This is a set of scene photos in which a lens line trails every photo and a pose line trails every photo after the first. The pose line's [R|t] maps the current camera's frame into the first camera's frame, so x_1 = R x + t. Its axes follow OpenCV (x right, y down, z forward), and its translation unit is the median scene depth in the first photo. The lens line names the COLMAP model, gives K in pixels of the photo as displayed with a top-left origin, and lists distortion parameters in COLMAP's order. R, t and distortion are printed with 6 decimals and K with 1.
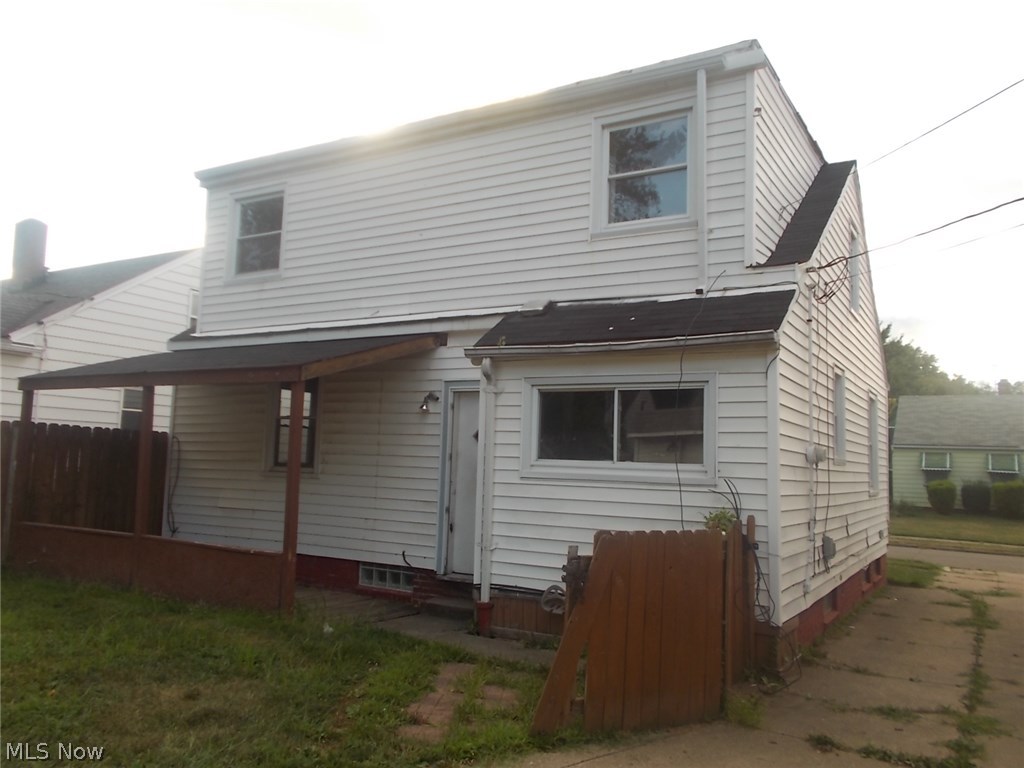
lens RADIAL K [[801.0, 0, 512.0], [0, 801.0, 384.0], [0, 0, 1]] dist [-0.037574, 0.185221]
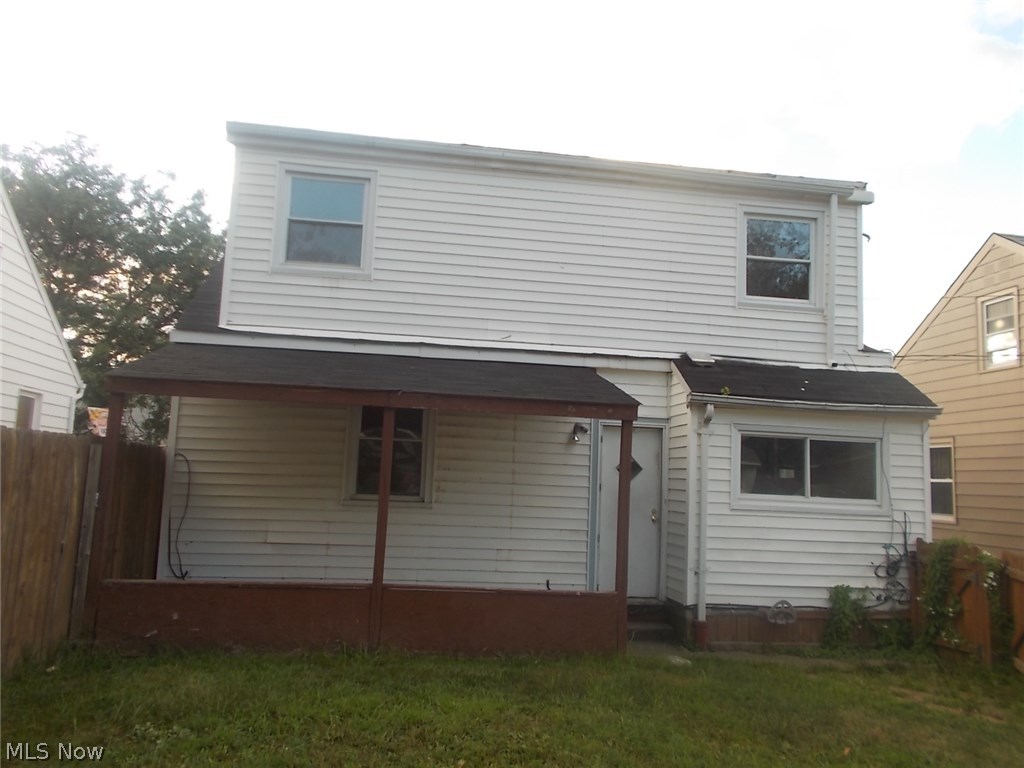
lens RADIAL K [[801.0, 0, 512.0], [0, 801.0, 384.0], [0, 0, 1]] dist [-0.037574, 0.185221]
pose [[0.783361, 0.074099, 0.617134, -0.818593], [-0.078068, 0.996736, -0.020582, -0.013418], [-0.616644, -0.032055, 0.786589, 0.244671]]
